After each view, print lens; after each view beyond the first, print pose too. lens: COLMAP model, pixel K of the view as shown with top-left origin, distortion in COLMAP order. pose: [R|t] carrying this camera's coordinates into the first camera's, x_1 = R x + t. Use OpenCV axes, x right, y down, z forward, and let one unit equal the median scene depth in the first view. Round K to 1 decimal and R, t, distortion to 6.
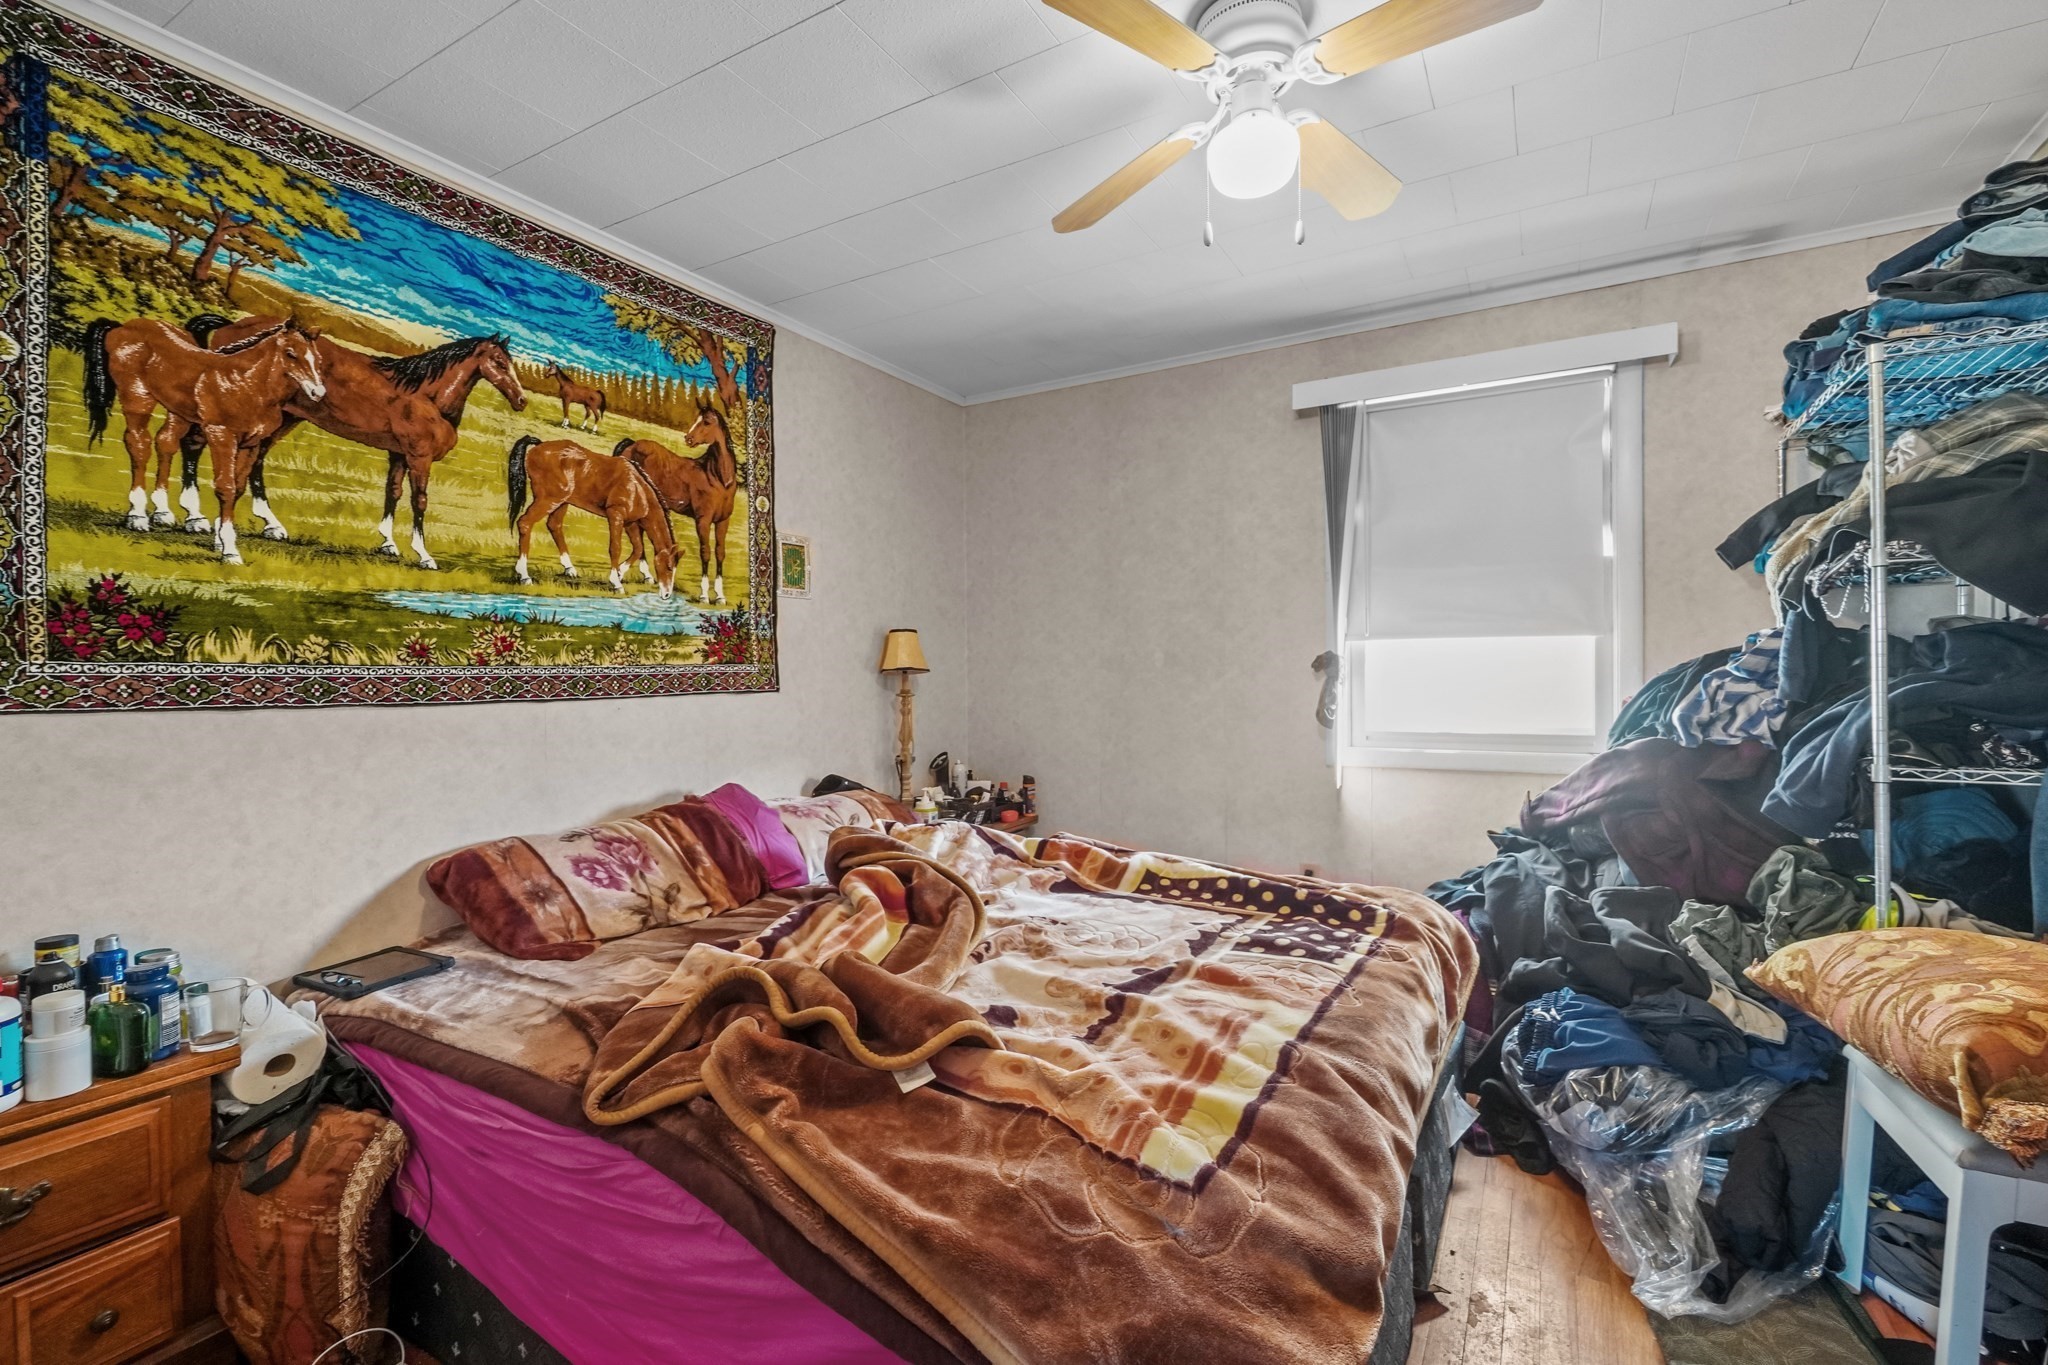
lens RADIAL K [[901.9, 0, 1035.9], [0, 901.9, 684.2], [0, 0, 1]] dist [-0.002267, -0.001637]
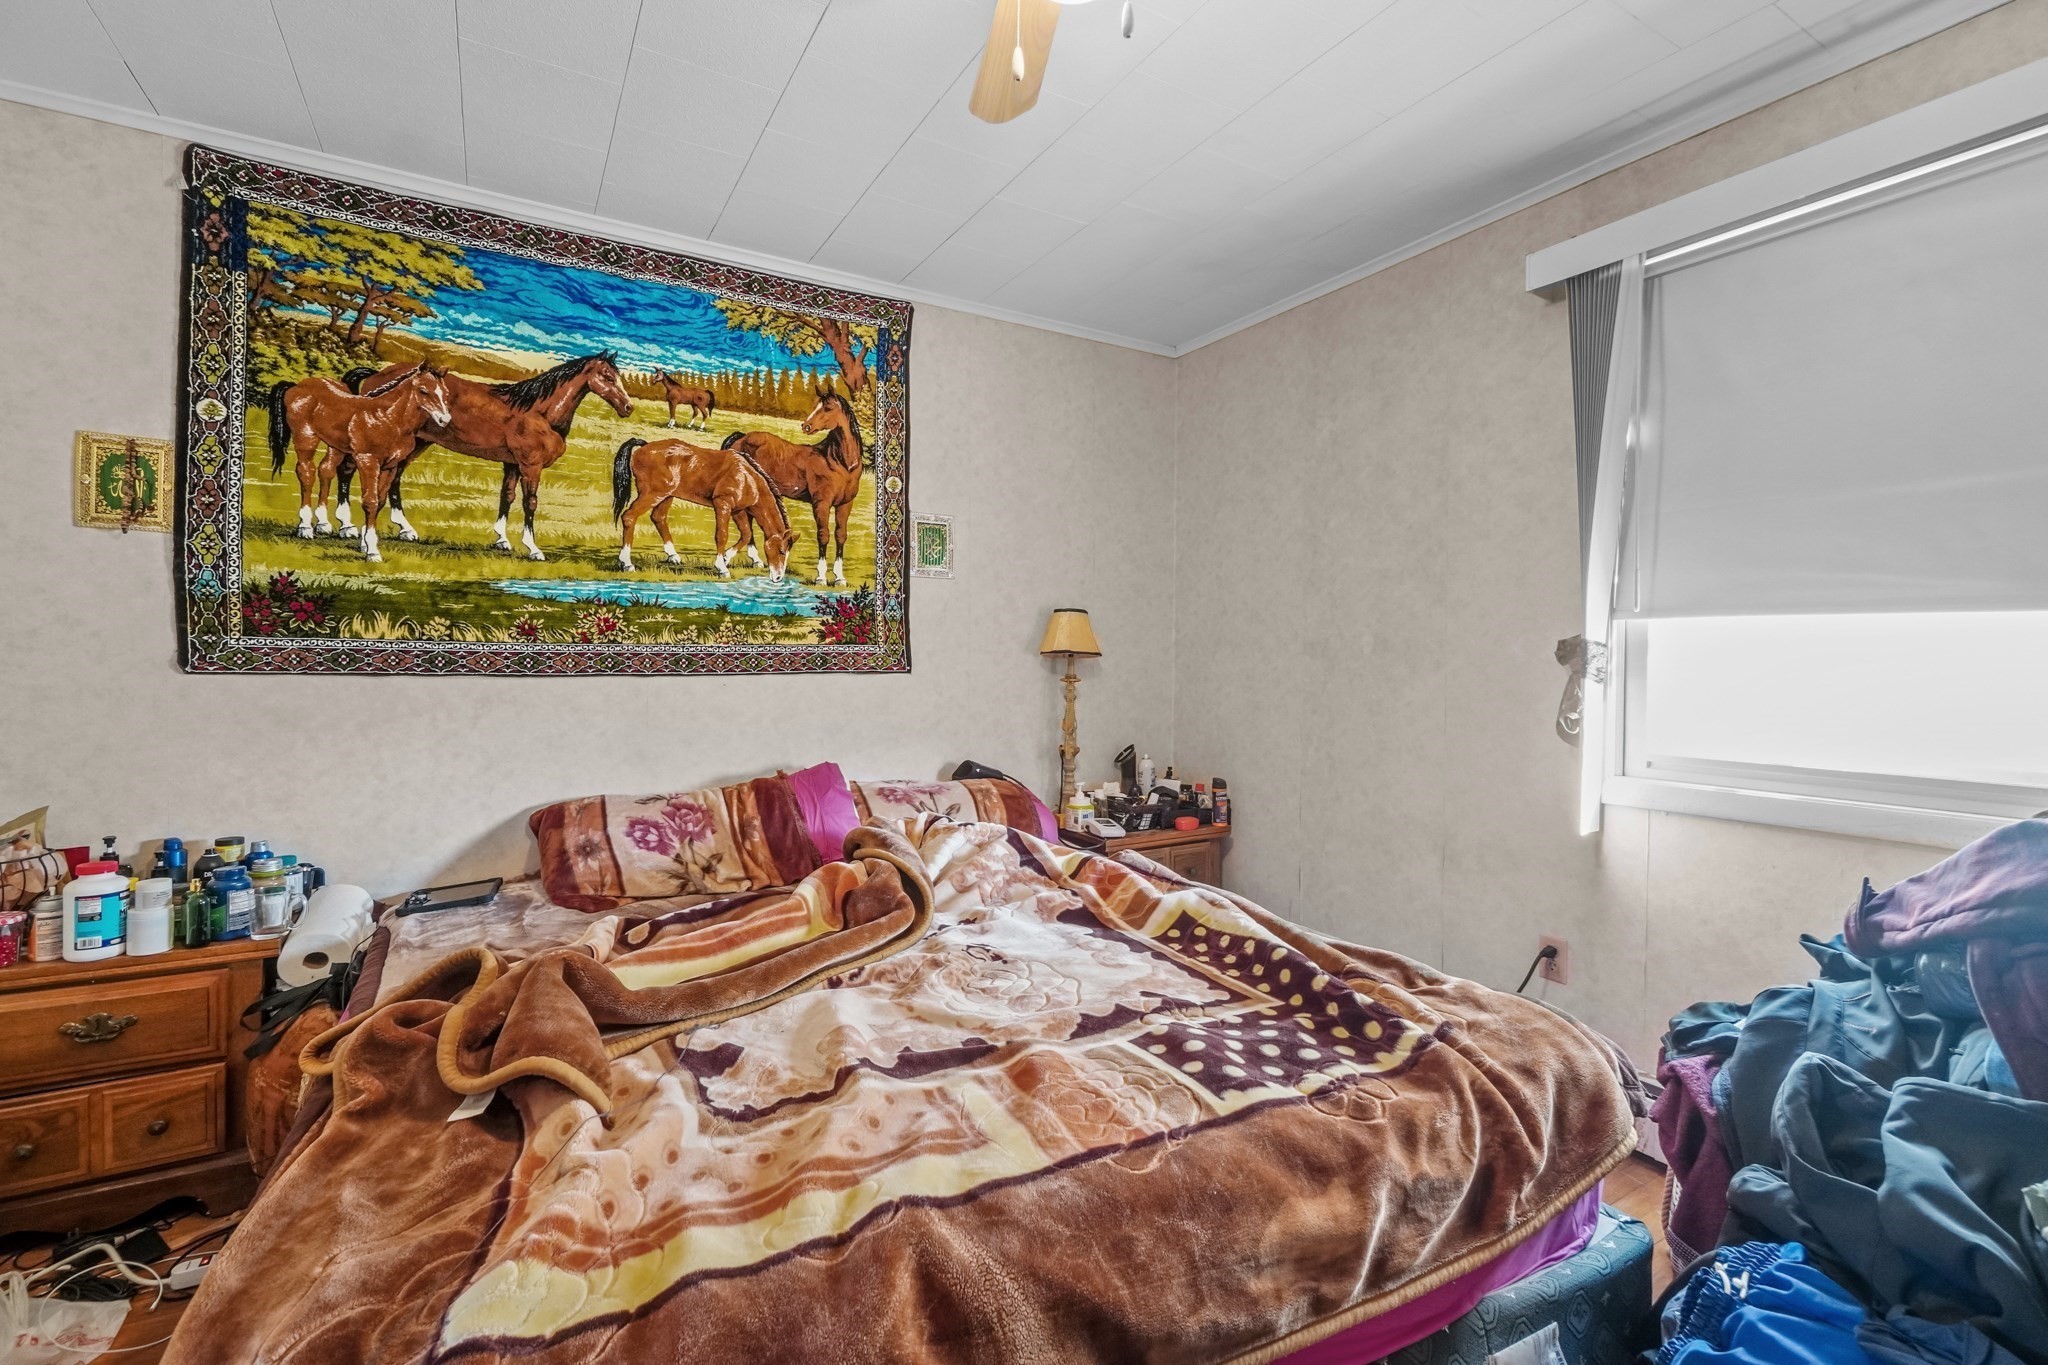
lens RADIAL K [[901.9, 0, 1022.0], [0, 901.9, 669.7], [0, 0, 1]] dist [-0.002267, -0.001637]
pose [[0.866613, 0.023290, -0.498437, 0.435445], [-0.022018, 0.999722, 0.008432, -0.008905], [0.498495, 0.003667, 0.866885, 0.281030]]
